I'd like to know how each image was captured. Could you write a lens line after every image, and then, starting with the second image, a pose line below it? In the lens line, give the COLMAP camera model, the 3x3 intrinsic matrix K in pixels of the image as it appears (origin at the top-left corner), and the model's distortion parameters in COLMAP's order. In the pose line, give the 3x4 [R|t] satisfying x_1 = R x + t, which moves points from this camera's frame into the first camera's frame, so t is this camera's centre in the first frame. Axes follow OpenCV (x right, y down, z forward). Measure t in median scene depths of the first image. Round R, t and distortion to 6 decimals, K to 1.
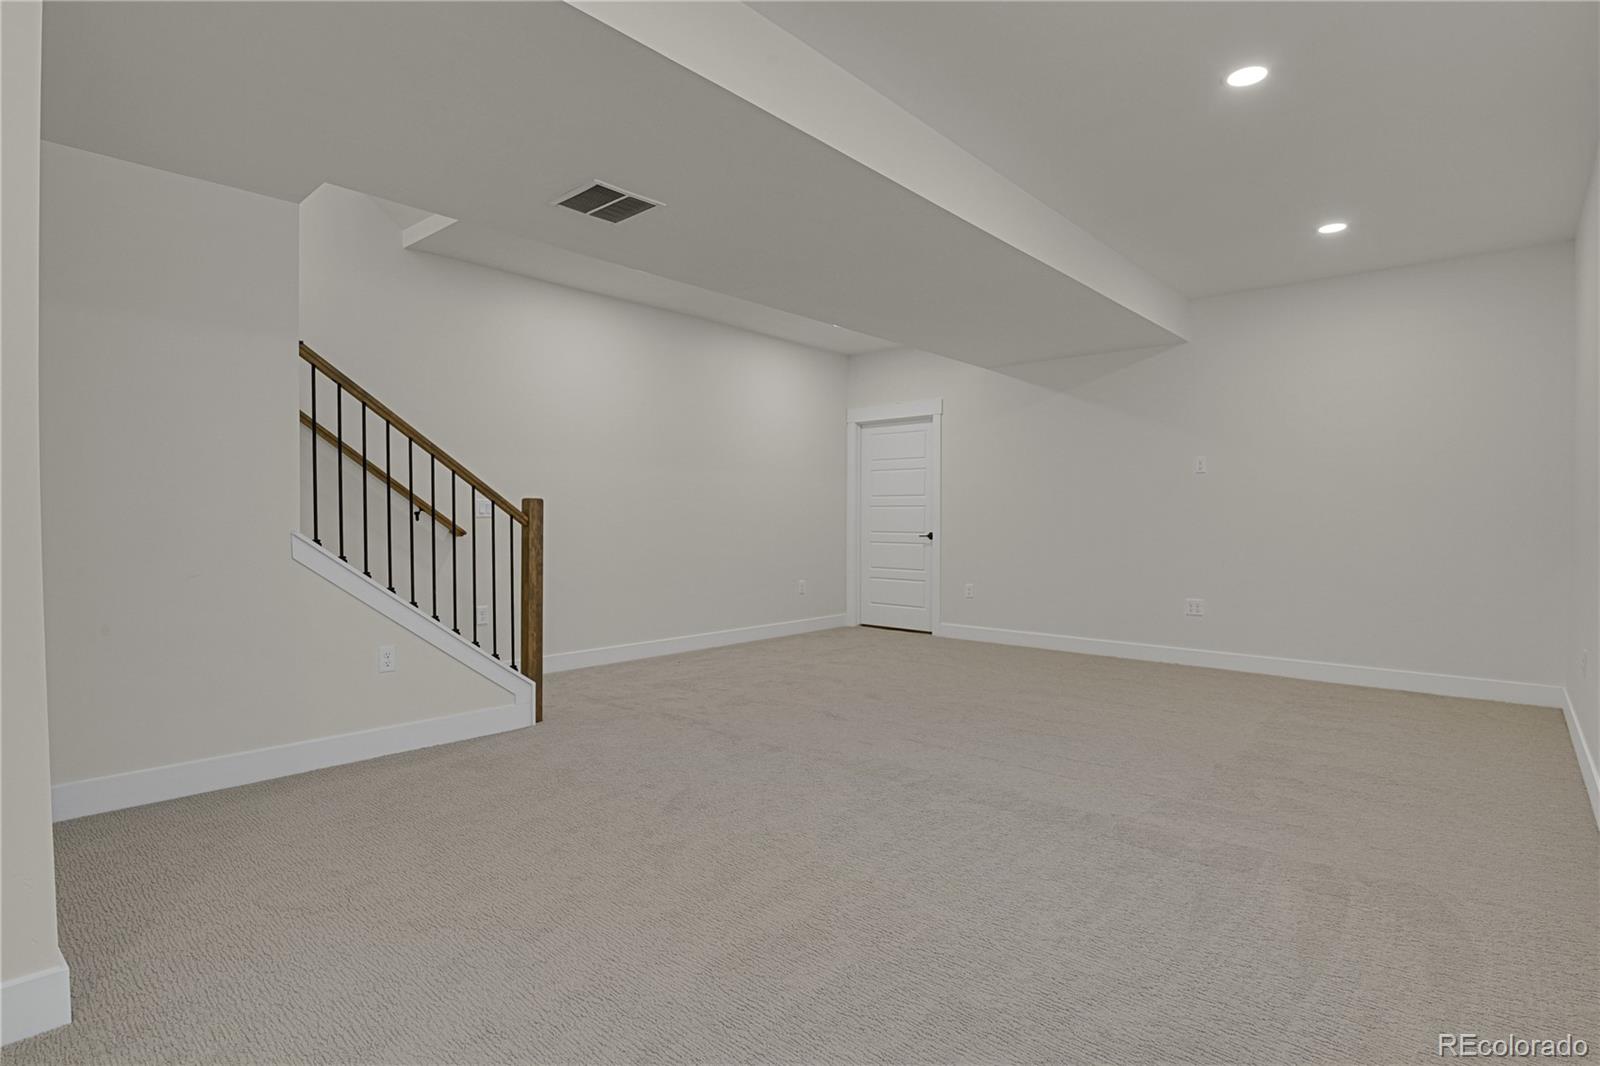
lens RADIAL K [[791.4, 0, 800.0], [0, 791.4, 533.0], [0, 0, 1]] dist [-0.010236, 0.000118]
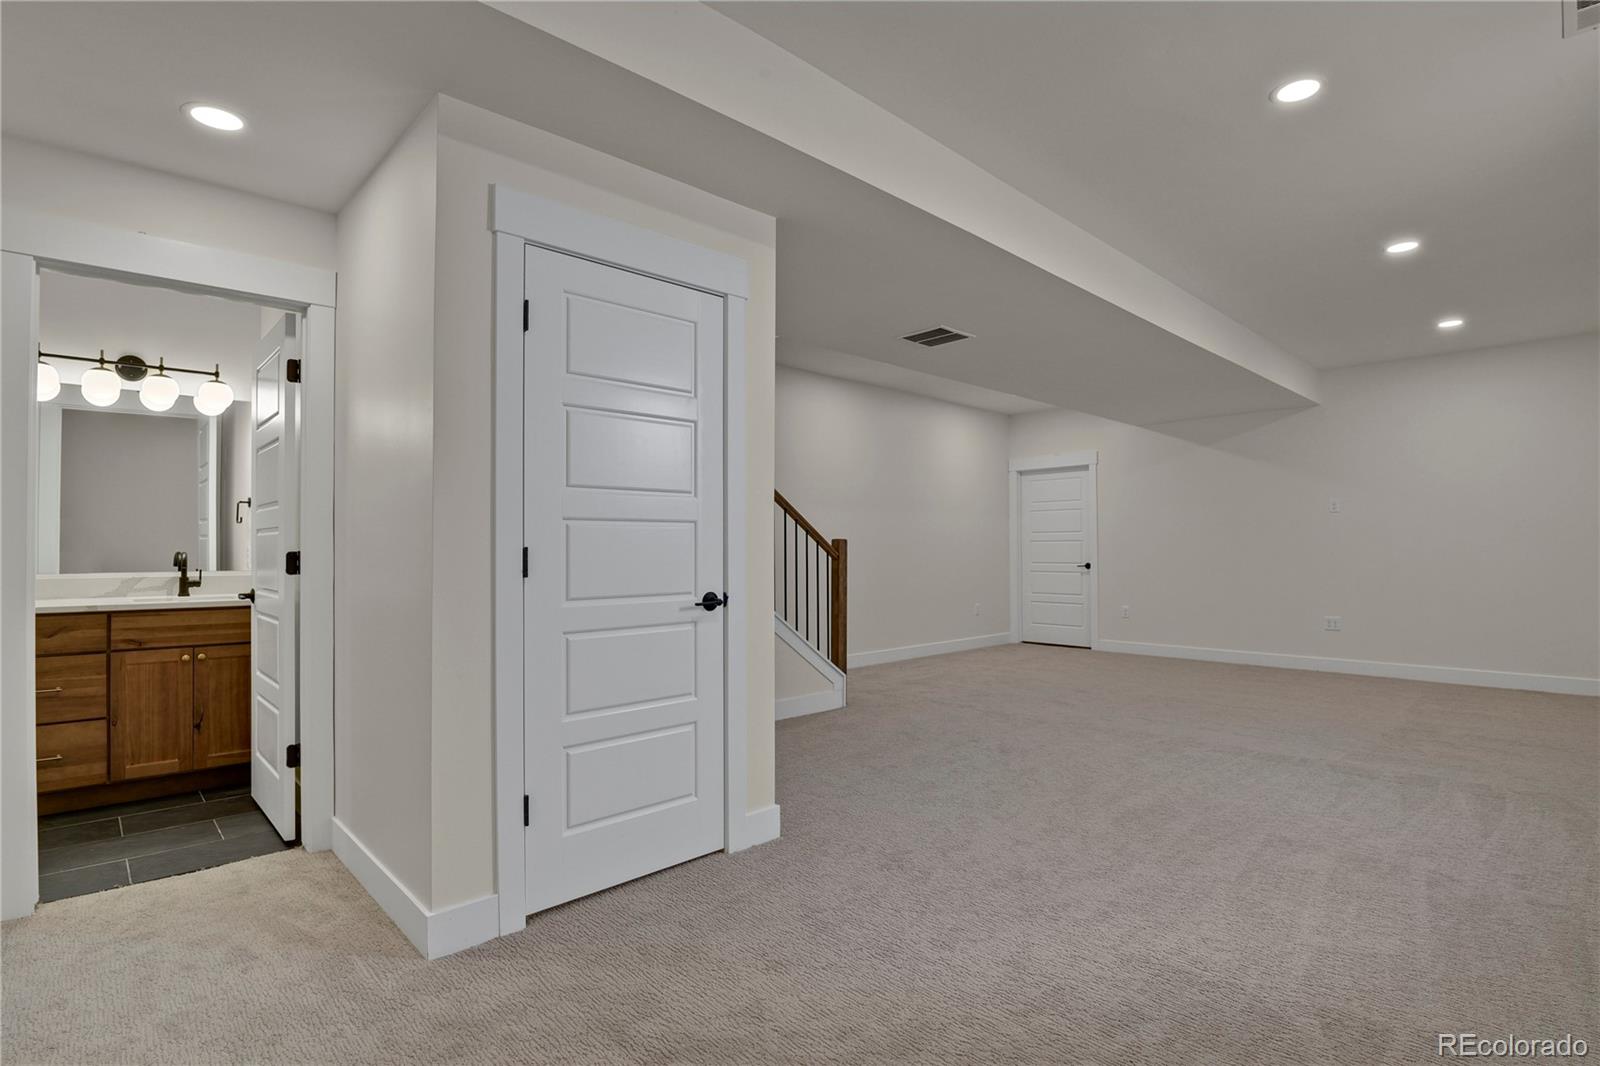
lens RADIAL K [[775.7, 0, 800.0], [0, 775.7, 533.0], [0, 0, 1]] dist [-0.016028, -0.000992]
pose [[0.996964, -0.008530, -0.077389, -0.242490], [0.005193, 0.999052, -0.043227, 0.003221], [0.077685, 0.042694, 0.996063, -0.265621]]
